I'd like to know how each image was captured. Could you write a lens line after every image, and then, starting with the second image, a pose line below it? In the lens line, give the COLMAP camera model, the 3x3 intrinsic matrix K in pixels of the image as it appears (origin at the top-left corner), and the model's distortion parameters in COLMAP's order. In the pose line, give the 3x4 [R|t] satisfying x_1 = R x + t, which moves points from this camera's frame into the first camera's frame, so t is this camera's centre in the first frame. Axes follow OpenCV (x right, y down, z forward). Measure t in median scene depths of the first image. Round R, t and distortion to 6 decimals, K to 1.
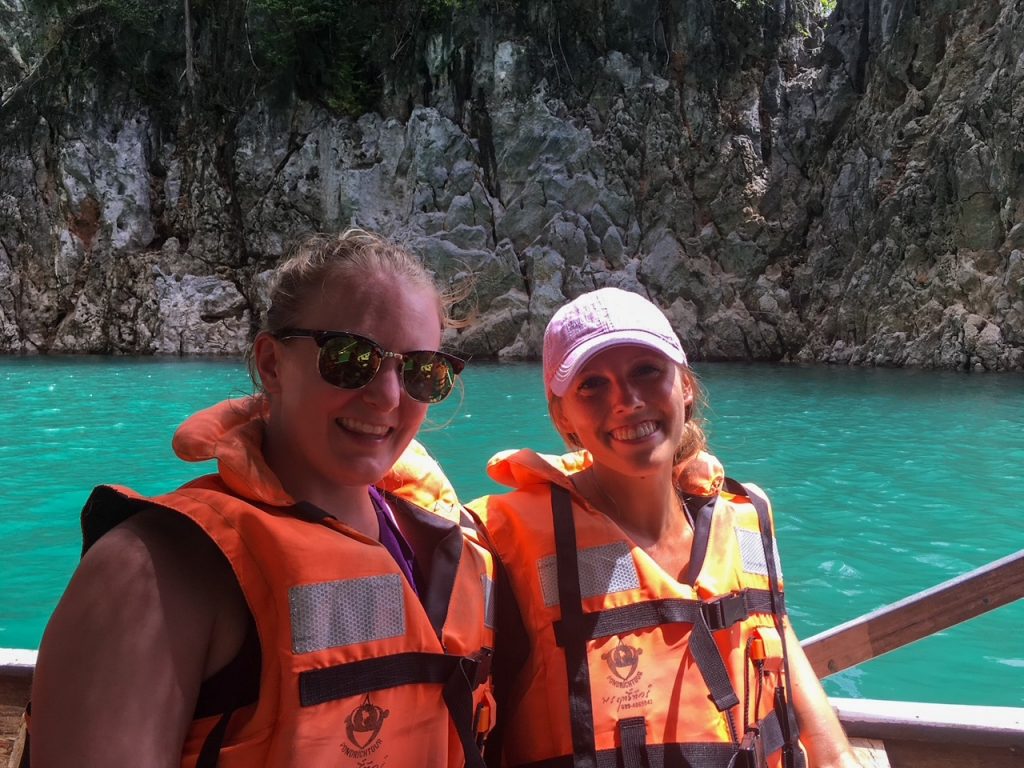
lens RADIAL K [[869.1, 0, 512.0], [0, 869.1, 384.0], [0, 0, 1]] dist [0.014537, -0.012220]
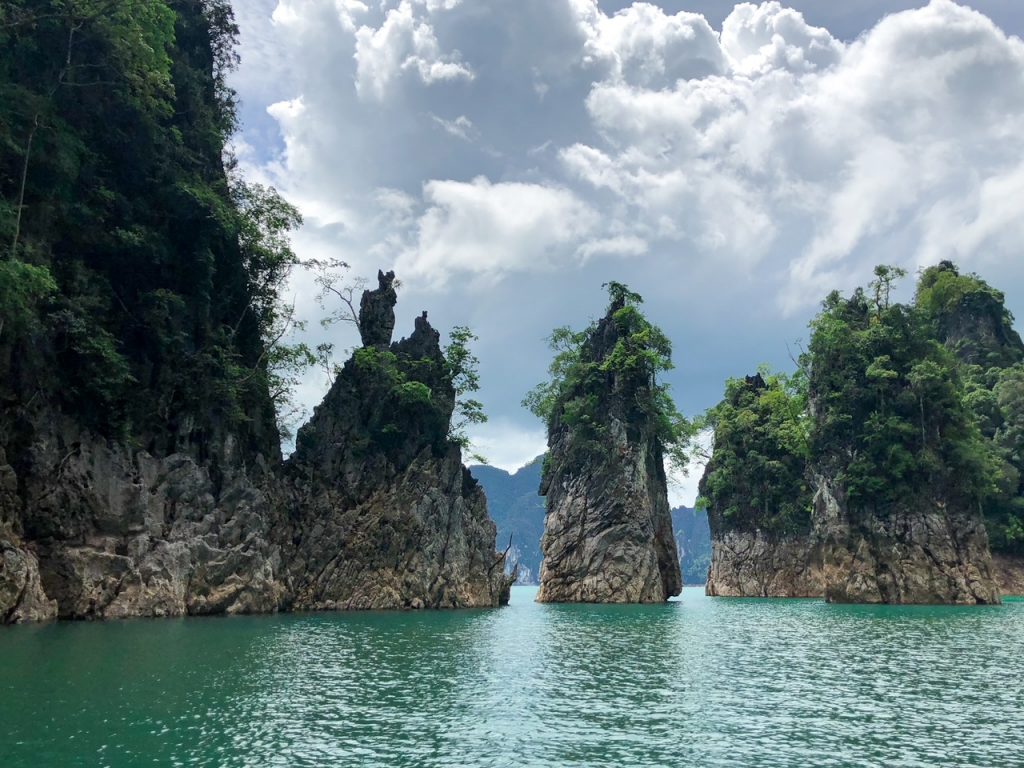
lens RADIAL K [[869.1, 0, 512.0], [0, 869.1, 384.0], [0, 0, 1]] dist [0.014537, -0.012220]
pose [[-0.021650, 0.229892, 0.972975, -1.842989], [0.060994, 0.971694, -0.228232, -0.044075], [-0.997903, 0.054405, -0.035060, 0.476566]]
